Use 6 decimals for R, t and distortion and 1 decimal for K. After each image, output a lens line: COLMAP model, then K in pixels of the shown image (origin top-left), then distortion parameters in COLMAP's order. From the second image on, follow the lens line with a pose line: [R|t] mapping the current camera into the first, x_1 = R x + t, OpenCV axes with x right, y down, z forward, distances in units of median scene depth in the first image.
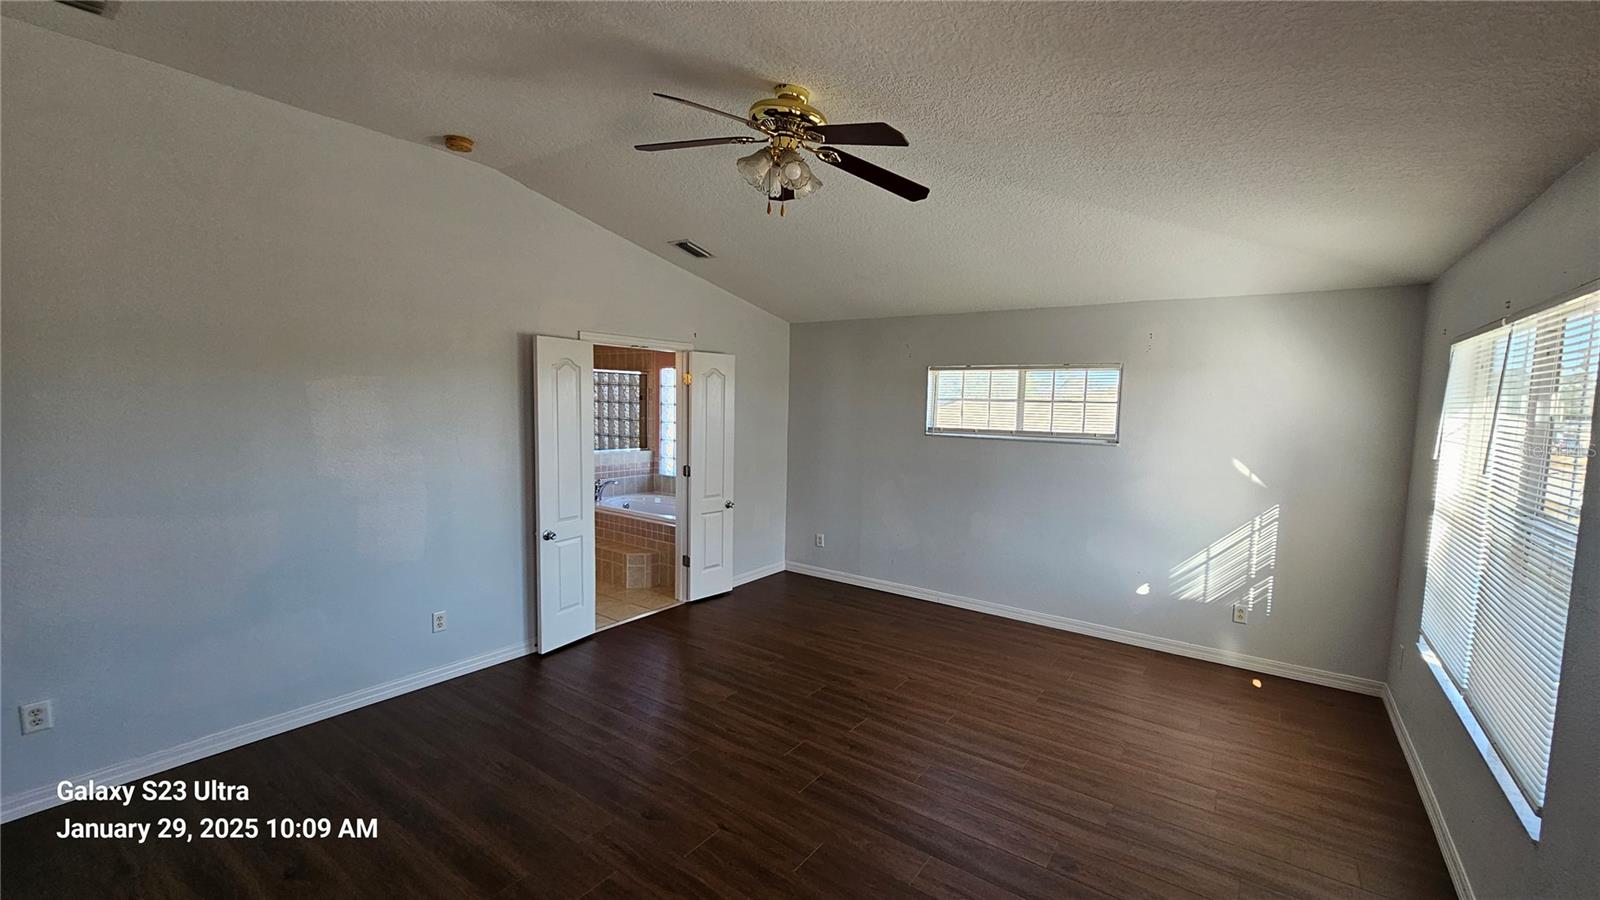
lens RADIAL K [[648.4, 0, 804.0], [0, 648.4, 458.7], [0, 0, 1]] dist [0.001725, -0.000211]
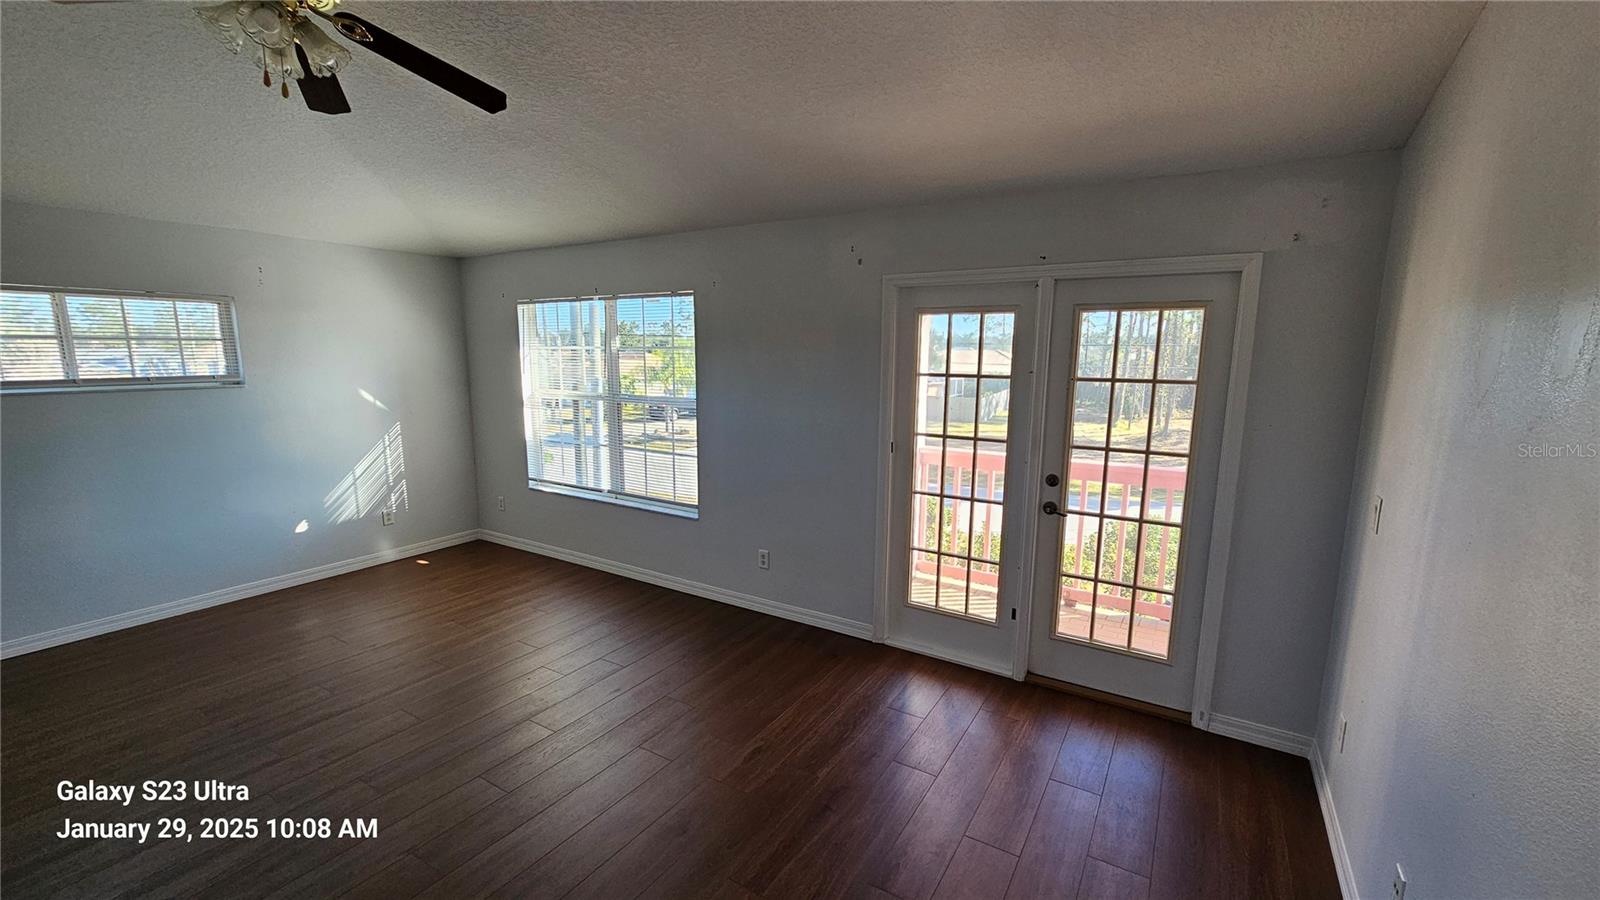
lens RADIAL K [[648.4, 0, 804.0], [0, 648.4, 458.7], [0, 0, 1]] dist [0.001725, -0.000211]
pose [[-0.070025, -0.184263, 0.980379, -0.529125], [0.083595, 0.978251, 0.189834, -0.030449], [-0.994036, 0.095248, -0.053098, 0.281532]]
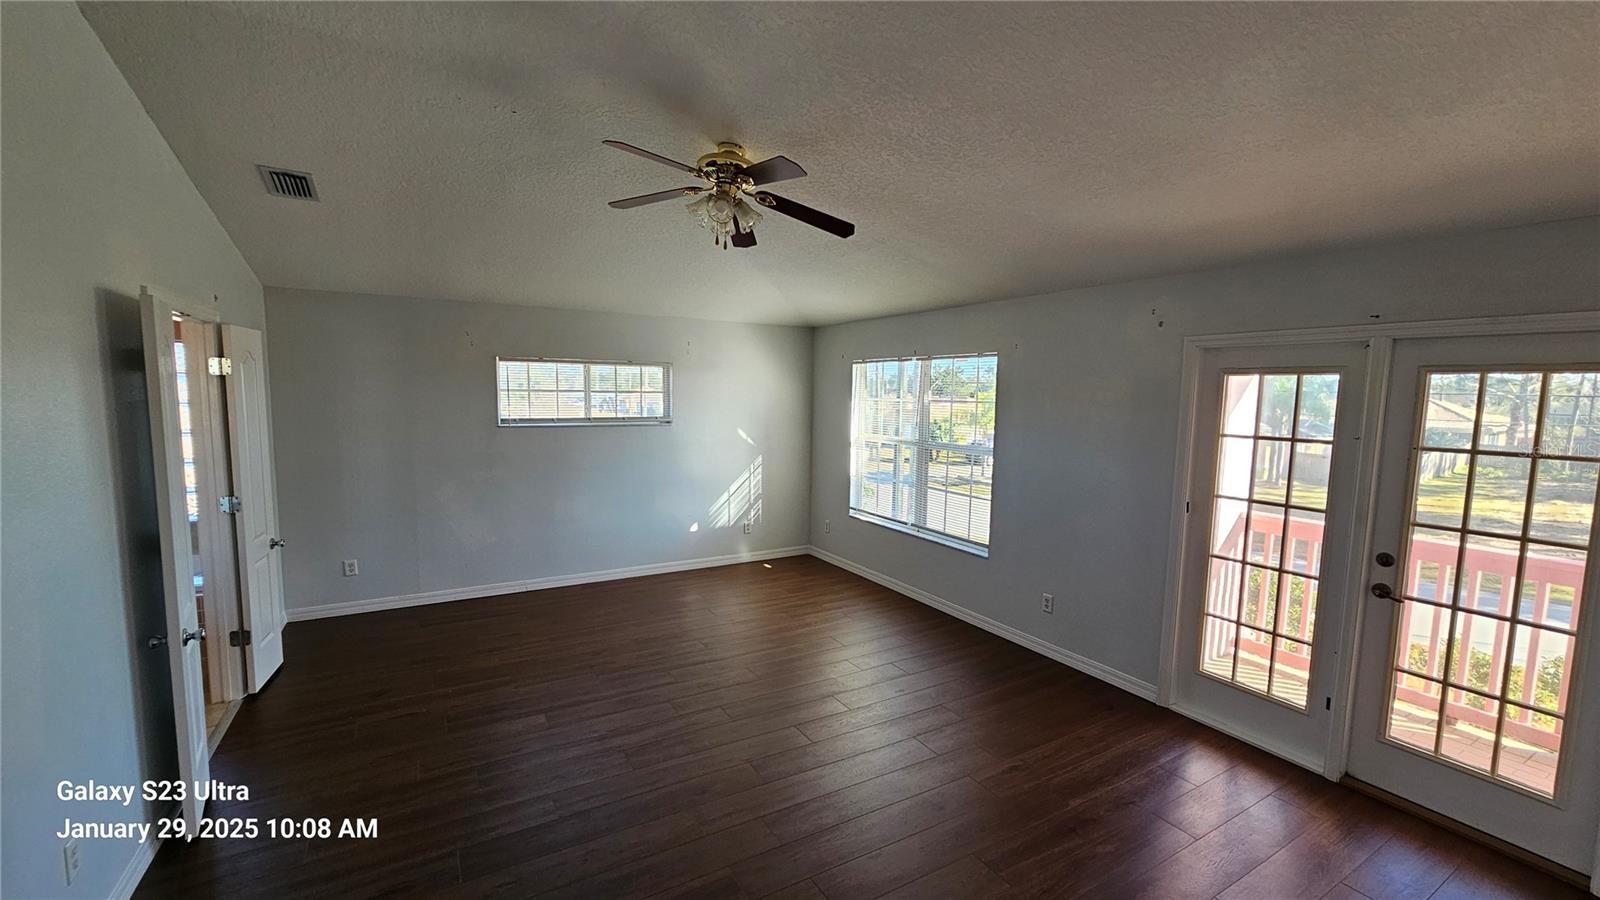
lens RADIAL K [[648.4, 0, 804.0], [0, 648.4, 458.7], [0, 0, 1]] dist [0.001725, -0.000211]
pose [[0.403955, -0.109377, 0.908216, -0.652420], [0.077406, 0.993352, 0.085202, -0.045938], [-0.911498, 0.035884, 0.409736, 0.229211]]
